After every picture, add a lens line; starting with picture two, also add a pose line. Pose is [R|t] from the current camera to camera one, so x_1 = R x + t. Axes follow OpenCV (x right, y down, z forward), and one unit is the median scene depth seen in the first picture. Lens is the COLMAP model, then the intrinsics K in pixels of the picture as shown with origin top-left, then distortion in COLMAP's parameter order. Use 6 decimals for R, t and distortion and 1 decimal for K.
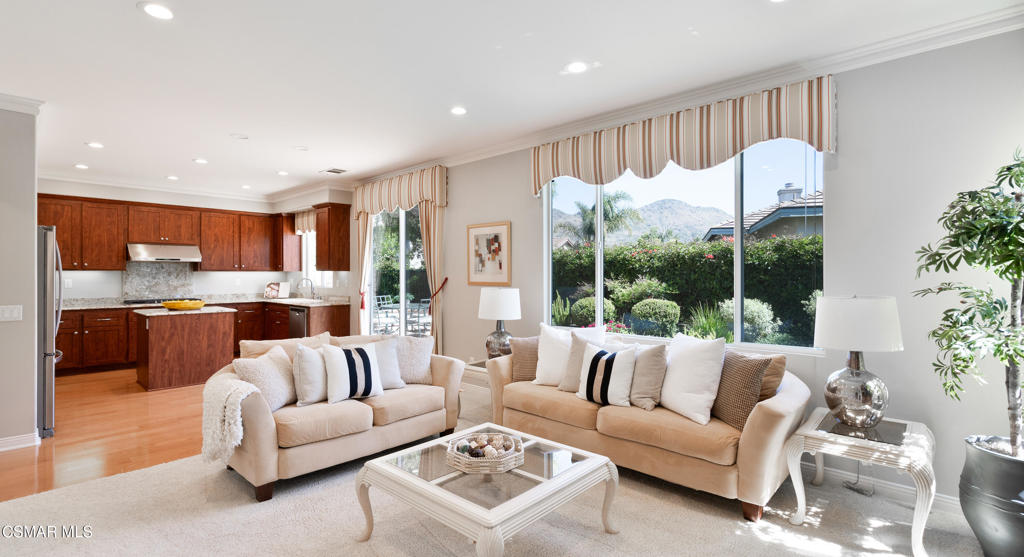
lens RADIAL K [[478.2, 0, 507.4], [0, 478.2, 272.4], [0, 0, 1]] dist [-0.000832, -0.000943]
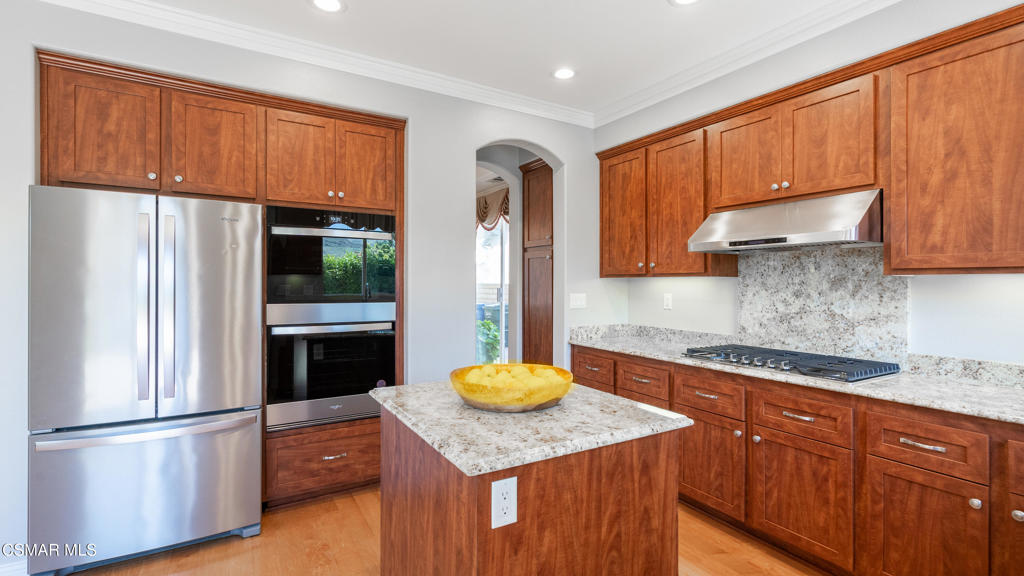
lens RADIAL K [[469.3, 0, 514.7], [0, 469.3, 284.3], [0, 0, 1]] dist [-0.001948, -0.000250]
pose [[-0.262140, 0.003124, -0.965025, -0.323393], [0.002617, 0.999993, 0.002526, 0.002476], [0.965026, -0.001863, -0.262147, 0.890734]]
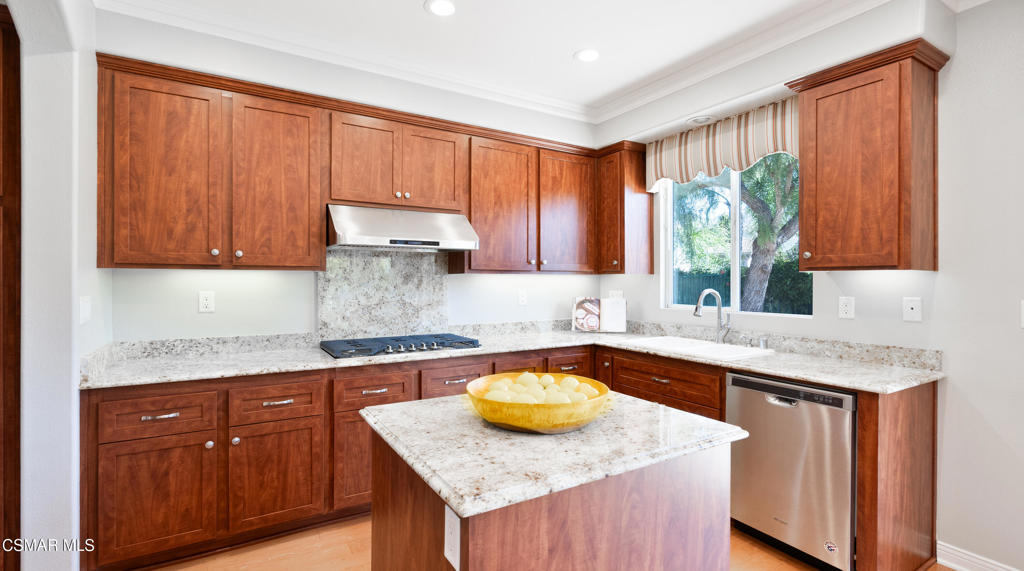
lens RADIAL K [[469.3, 0, 506.9], [0, 469.3, 281.7], [0, 0, 1]] dist [-0.001948, -0.000250]
pose [[0.963514, 0.006933, -0.267569, -0.514974], [-0.004826, 0.999952, 0.008529, 0.001844], [0.267616, -0.006926, 0.963501, 0.622796]]
